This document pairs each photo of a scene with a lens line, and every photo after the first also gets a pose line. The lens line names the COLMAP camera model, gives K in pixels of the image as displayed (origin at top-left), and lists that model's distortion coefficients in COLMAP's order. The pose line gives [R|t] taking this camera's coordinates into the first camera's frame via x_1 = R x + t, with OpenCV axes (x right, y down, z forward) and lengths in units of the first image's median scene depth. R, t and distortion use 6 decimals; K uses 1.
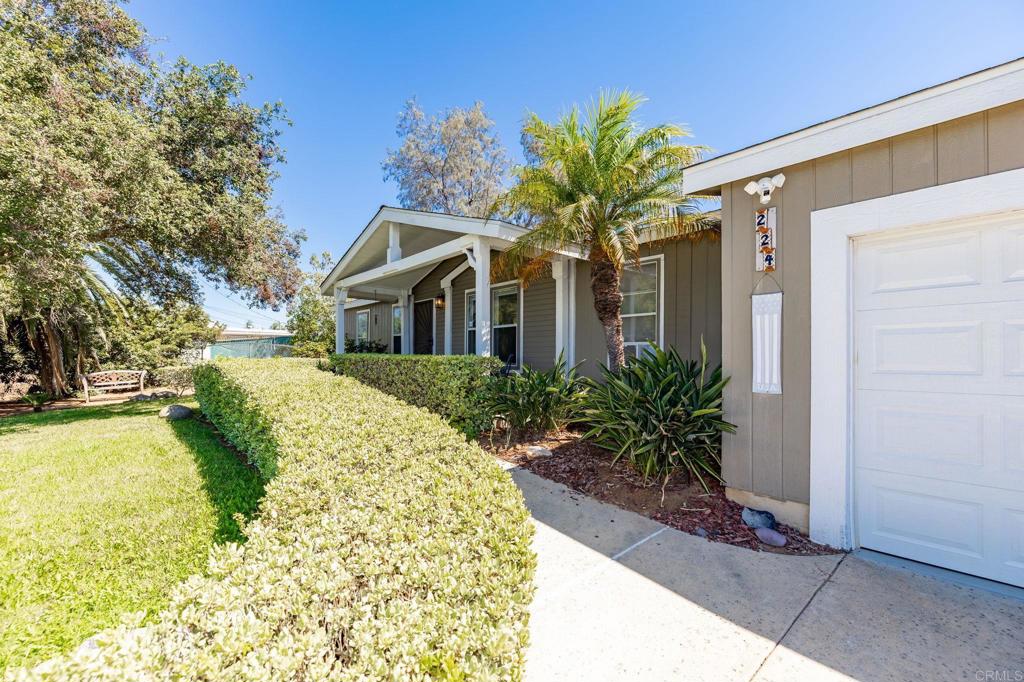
lens RADIAL K [[434.5, 0, 515.2], [0, 434.5, 356.4], [0, 0, 1]] dist [0.001494, -0.000757]
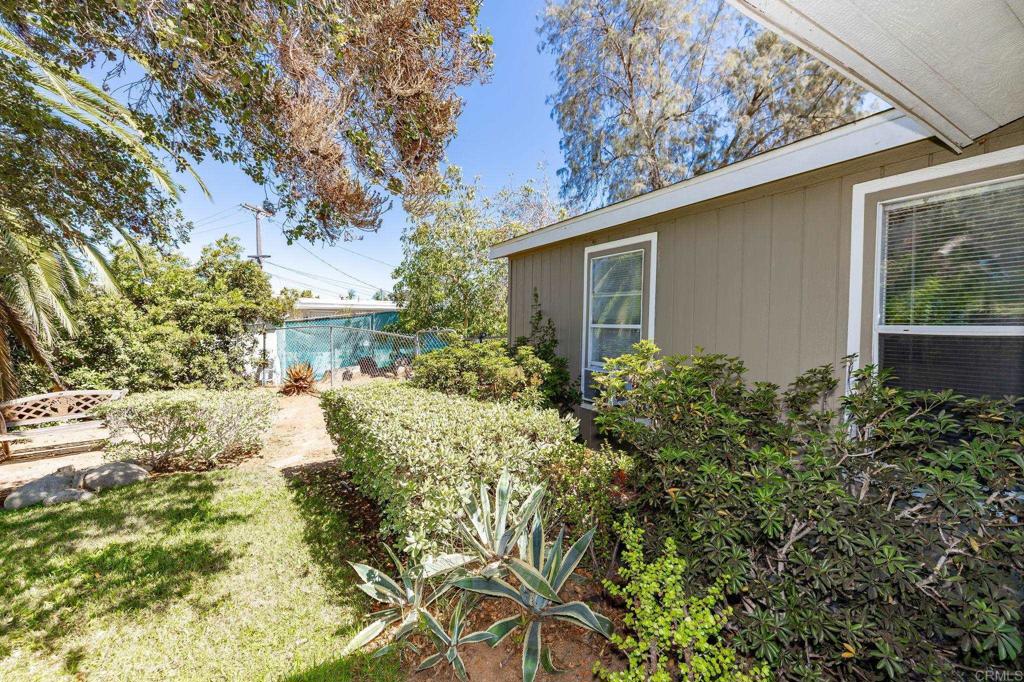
lens RADIAL K [[434.5, 0, 521.8], [0, 434.5, 338.2], [0, 0, 1]] dist [0.001494, -0.000757]
pose [[0.982144, 0.008128, -0.187953, -0.315904], [-0.002346, 0.999518, 0.030968, -0.037885], [0.188114, -0.029974, 0.981690, 0.590694]]
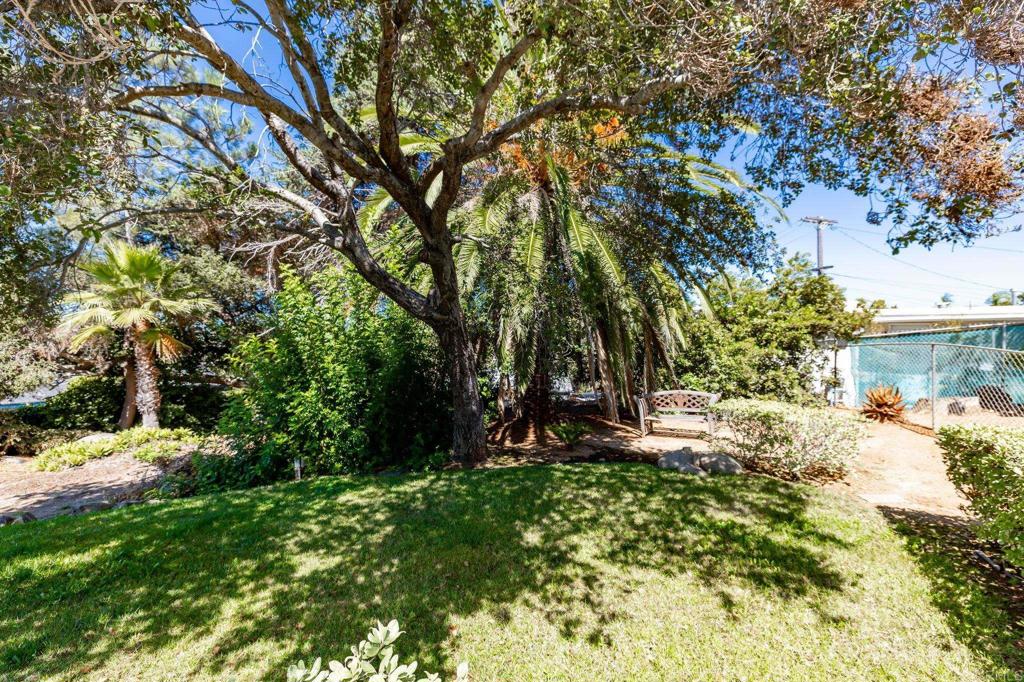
lens RADIAL K [[434.5, 0, 513.1], [0, 434.5, 339.1], [0, 0, 1]] dist [0.001494, -0.000757]
pose [[0.217752, 0.000799, -0.976004, -0.320932], [-0.001818, 0.999998, 0.000413, -0.039930], [0.976003, 0.001685, 0.217753, 0.575000]]
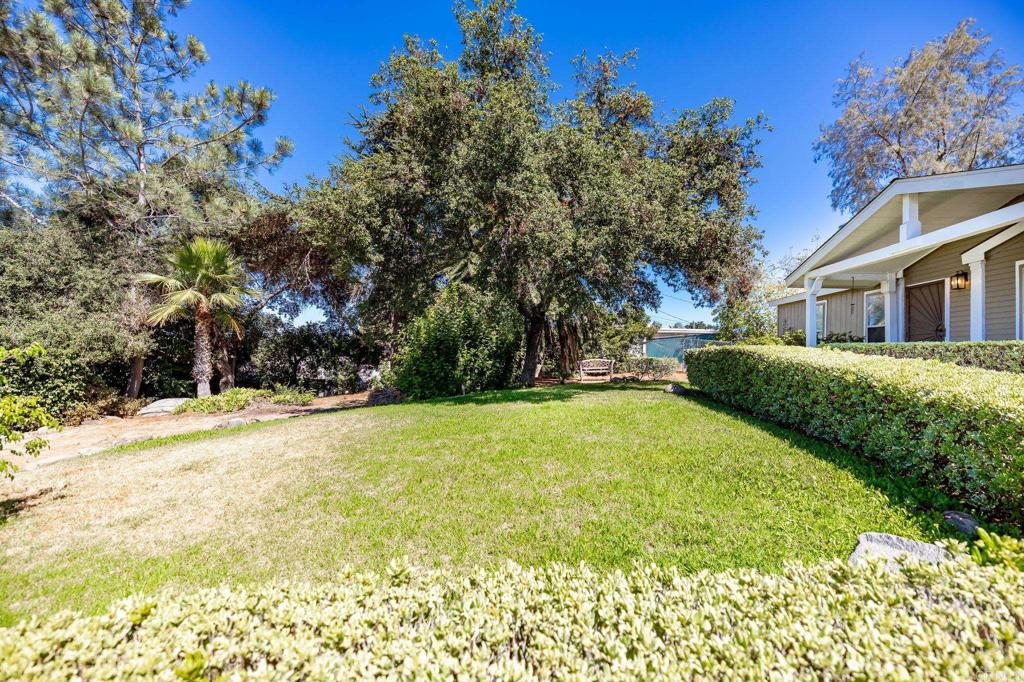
lens RADIAL K [[434.5, 0, 516.3], [0, 434.5, 338.1], [0, 0, 1]] dist [0.001494, -0.000757]
pose [[0.673232, -0.004706, -0.739416, -0.079159], [-0.028541, 0.999069, -0.032345, 0.017713], [0.738880, 0.042880, 0.672471, -0.088787]]
